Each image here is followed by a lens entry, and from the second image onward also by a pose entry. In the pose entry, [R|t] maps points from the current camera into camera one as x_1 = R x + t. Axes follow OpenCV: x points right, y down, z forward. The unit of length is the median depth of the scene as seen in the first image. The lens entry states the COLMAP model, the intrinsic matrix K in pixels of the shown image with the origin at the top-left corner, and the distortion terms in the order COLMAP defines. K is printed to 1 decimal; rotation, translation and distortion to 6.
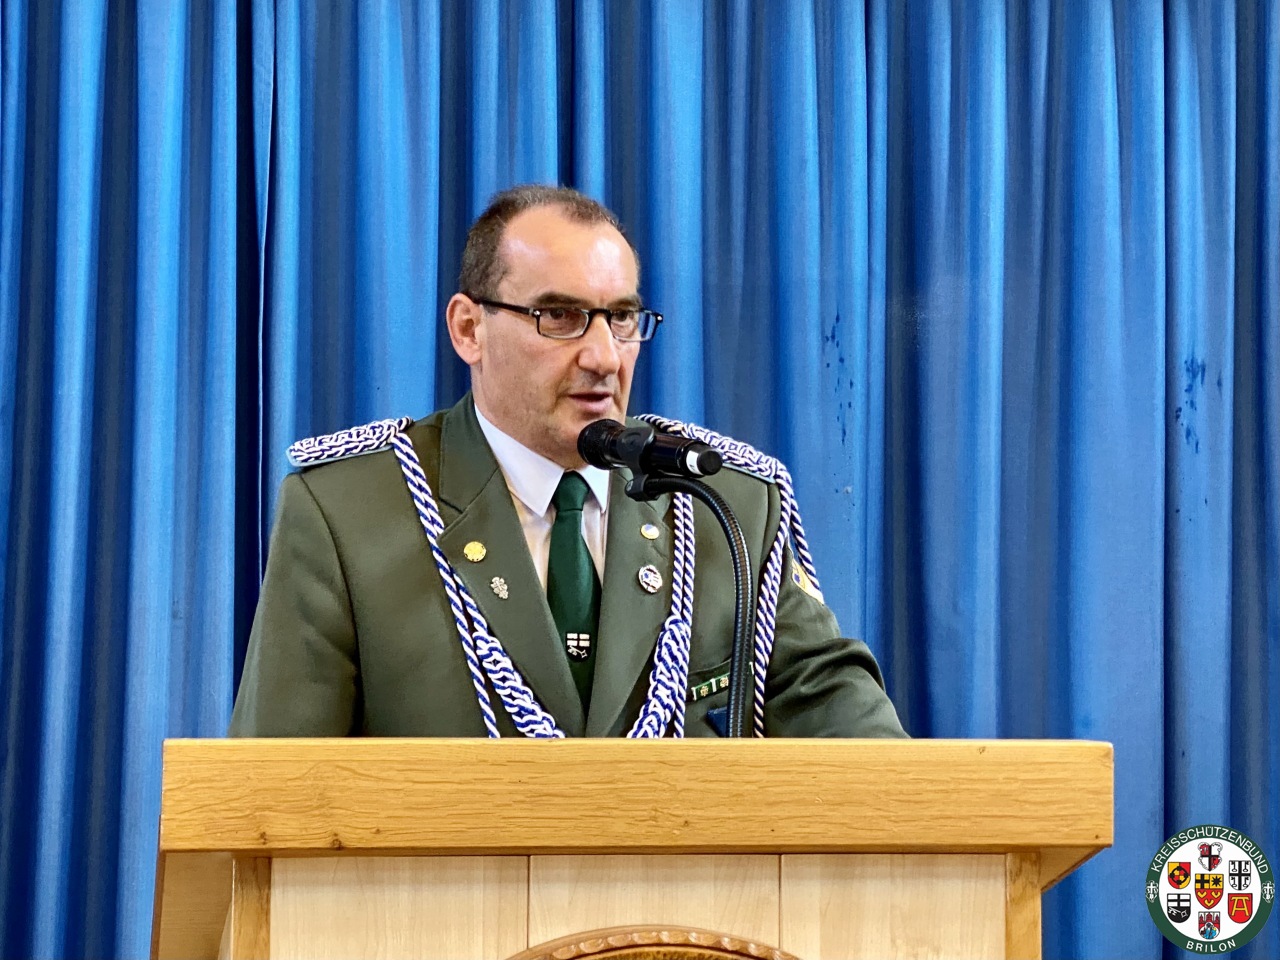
lens RADIAL K [[2429.0, 0, 640.0], [0, 2429.0, 480.0], [0, 0, 1]] dist [0.010305, 1.376038]
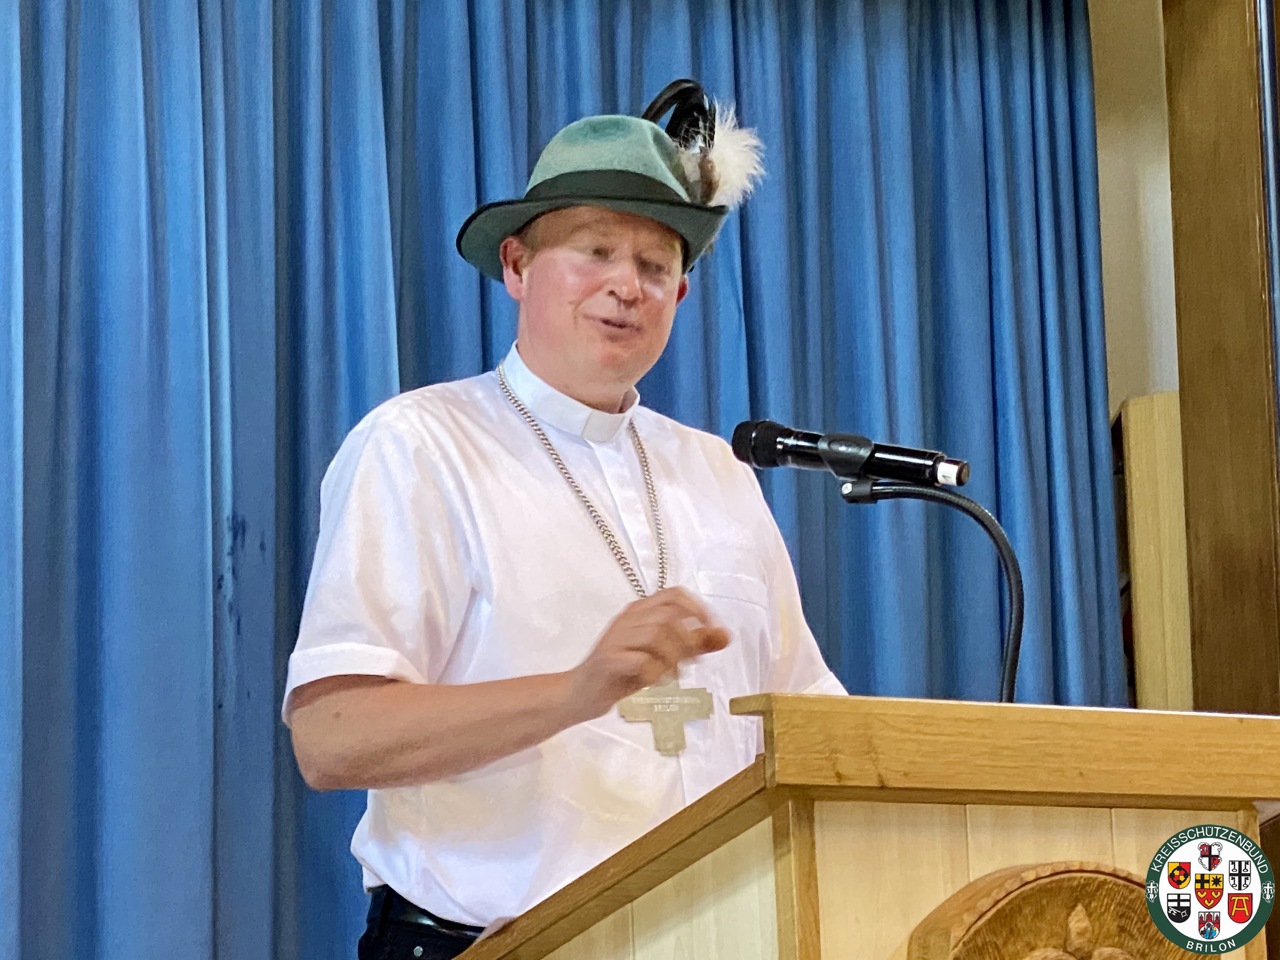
lens RADIAL K [[3887.5, 0, 640.0], [0, 3887.5, 480.0], [0, 0, 1]] dist [0.077249, -0.086107]
pose [[0.856673, 0.034409, 0.514711, -1.147405], [0.006883, 0.996922, -0.078102, 0.142786], [-0.515814, 0.070450, 0.853799, -0.534465]]
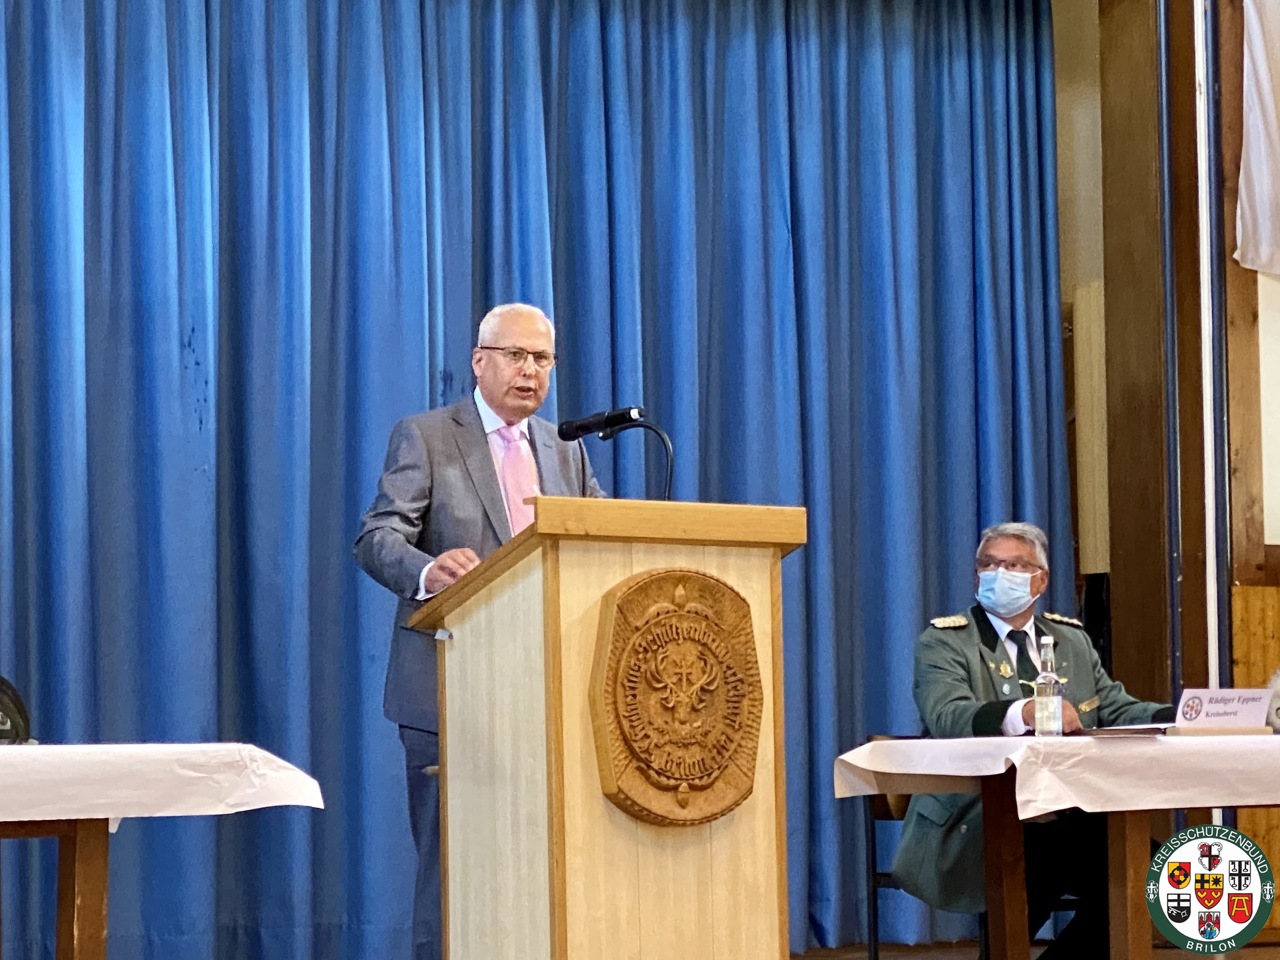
lens RADIAL K [[3778.9, 0, 640.0], [0, 3778.9, 480.0], [0, 0, 1]] dist [0.032875, 0.888244]
pose [[0.903004, 0.011984, 0.429465, -1.908174], [-0.003764, 0.999793, -0.019983, 0.167984], [-0.429615, 0.016428, 0.902862, -2.945228]]
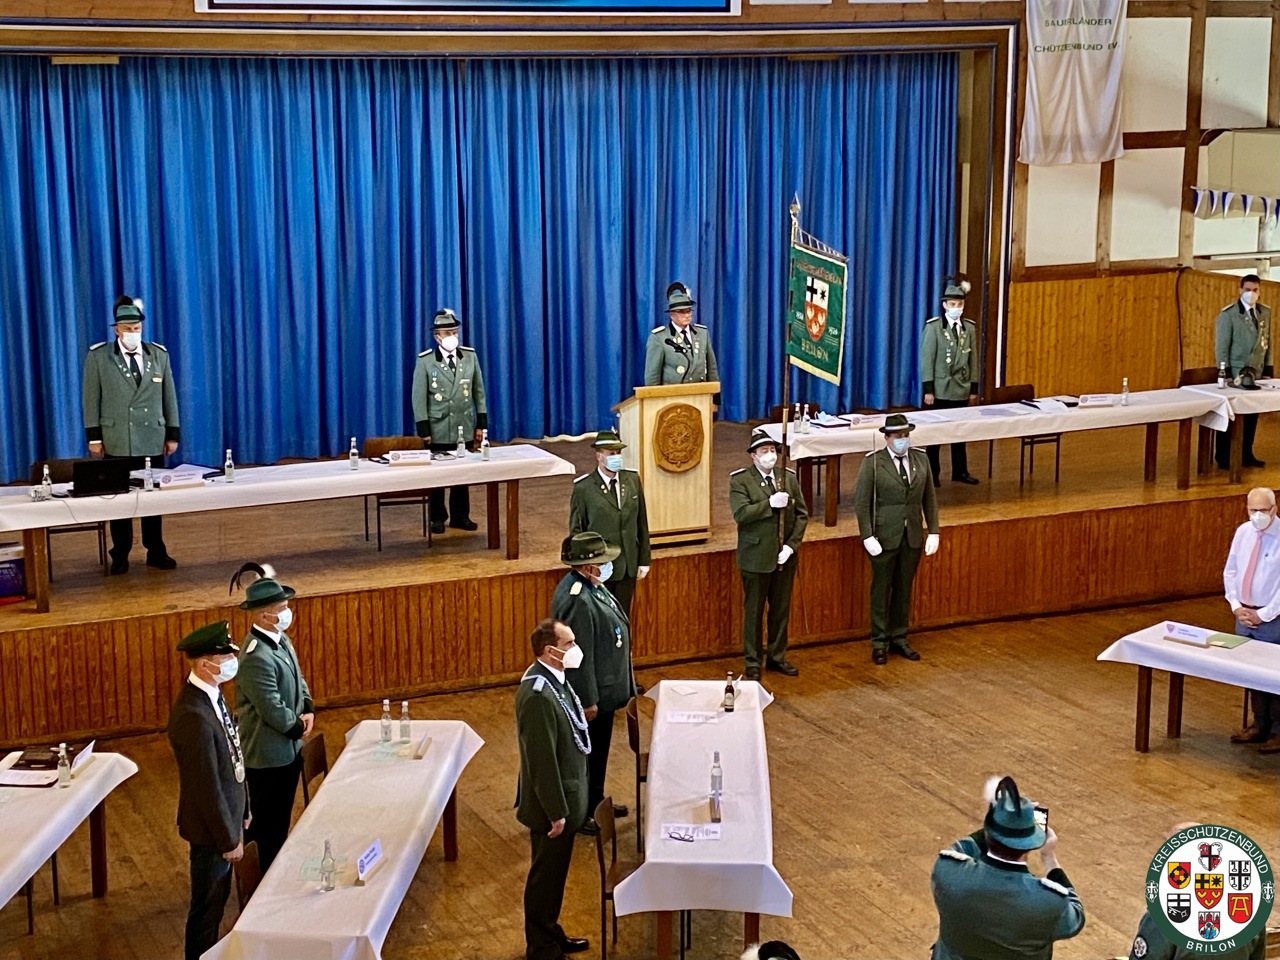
lens RADIAL K [[2066.0, 0, 640.0], [0, 2066.0, 480.0], [0, 0, 1]] dist [0.162272, -0.133441]
pose [[0.974616, -0.056748, 0.216573, -2.057653], [-0.002039, 0.965053, 0.262047, -1.790377], [-0.223875, -0.255836, 0.940440, -7.263193]]
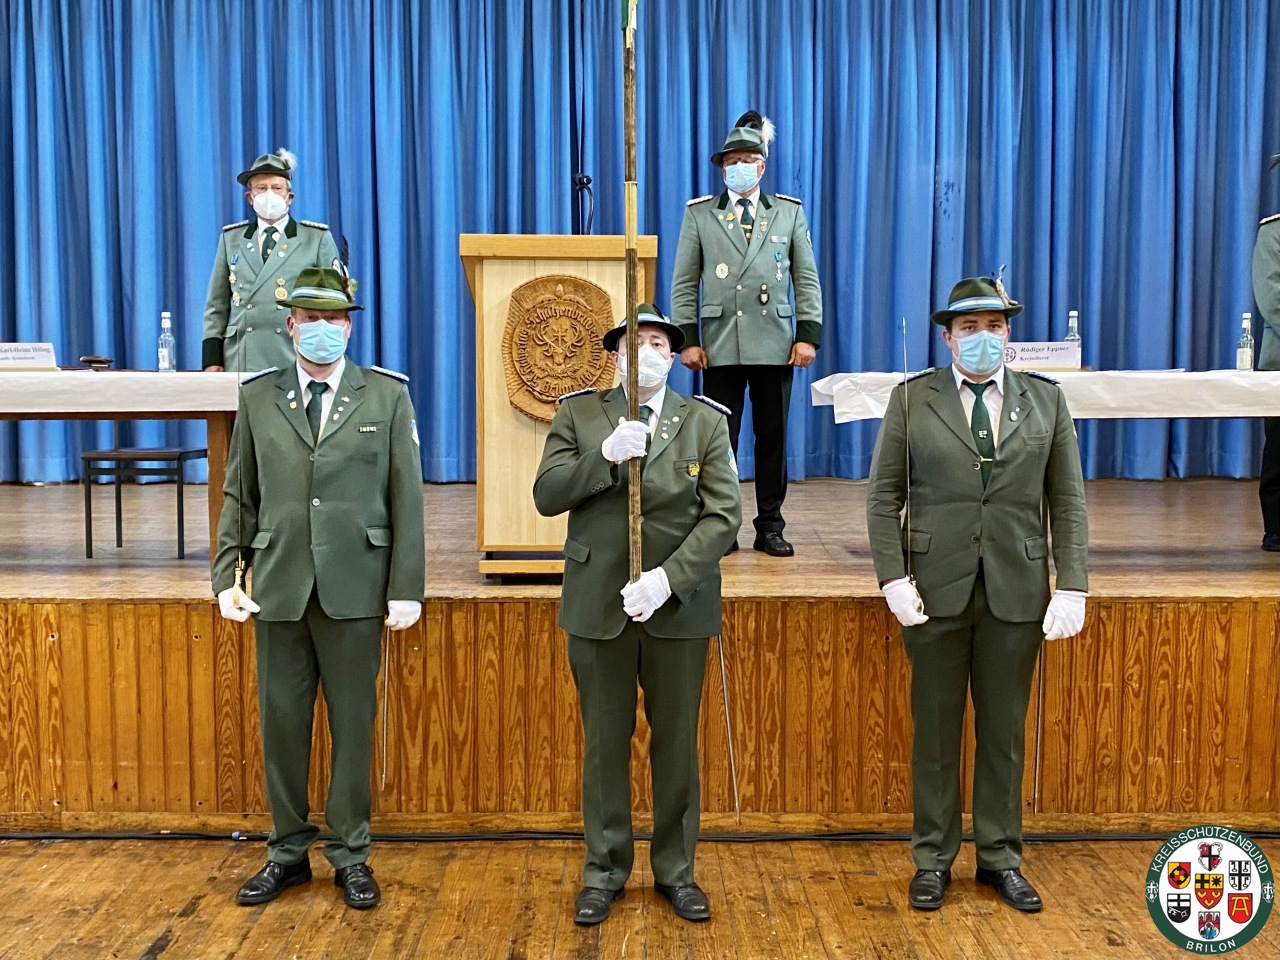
lens RADIAL K [[1360.7, 0, 640.0], [0, 1360.7, 480.0], [0, 0, 1]] dist [0.192335, -0.572622]
pose [[0.981936, 0.004444, -0.189164, 0.680735], [0.020058, 0.991646, 0.127416, 0.244827], [0.188150, -0.128909, 0.973644, -1.687680]]
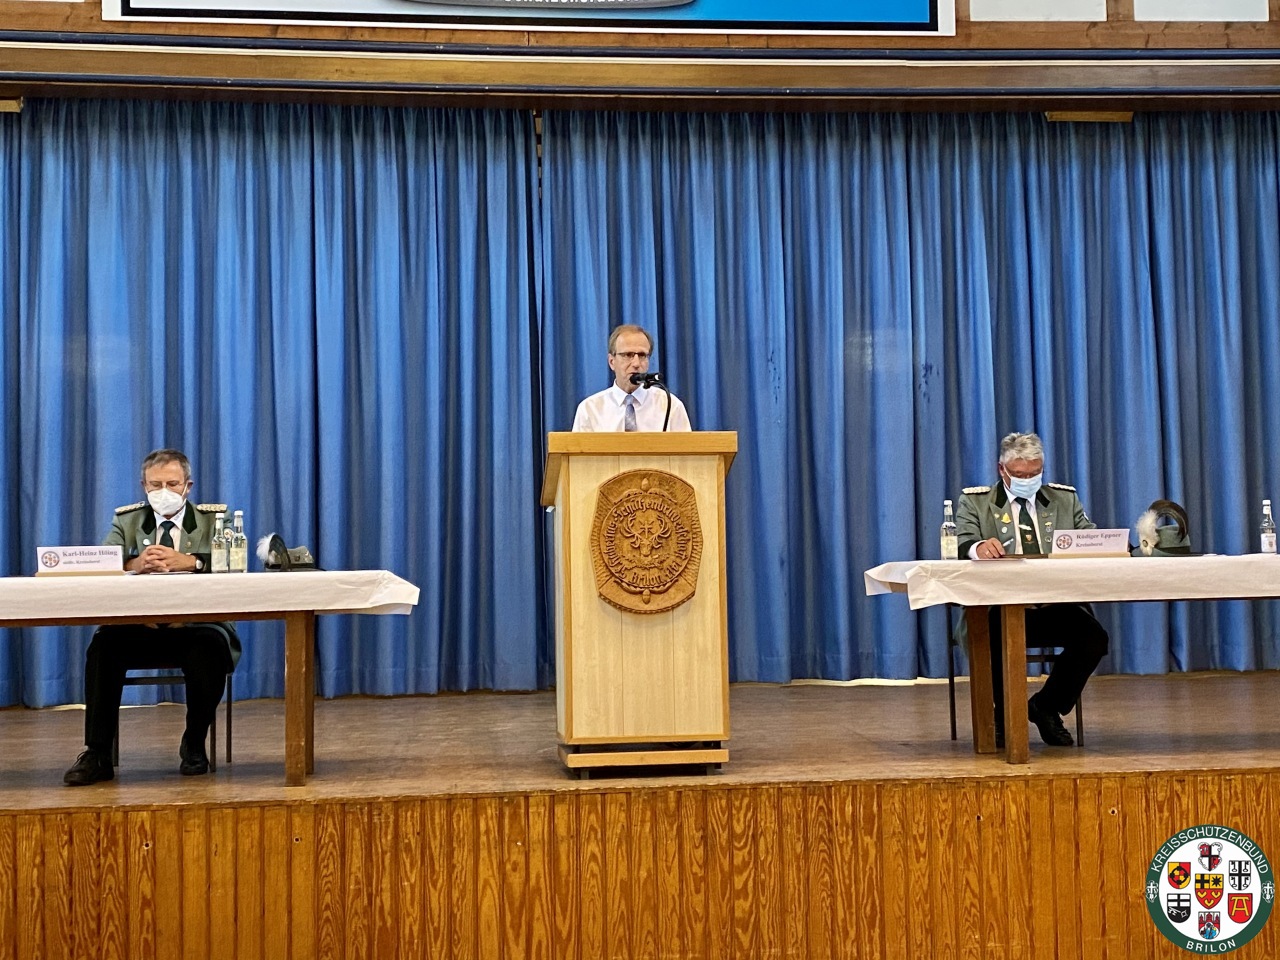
lens RADIAL K [[1677.8, 0, 640.0], [0, 1677.8, 480.0], [0, 0, 1]] dist [0.191831, -0.614718]
pose [[0.996564, -0.031832, -0.076461, 0.260807], [0.031924, 0.999490, -0.000021, 0.204790], [0.076423, -0.002420, 0.997073, -2.456202]]
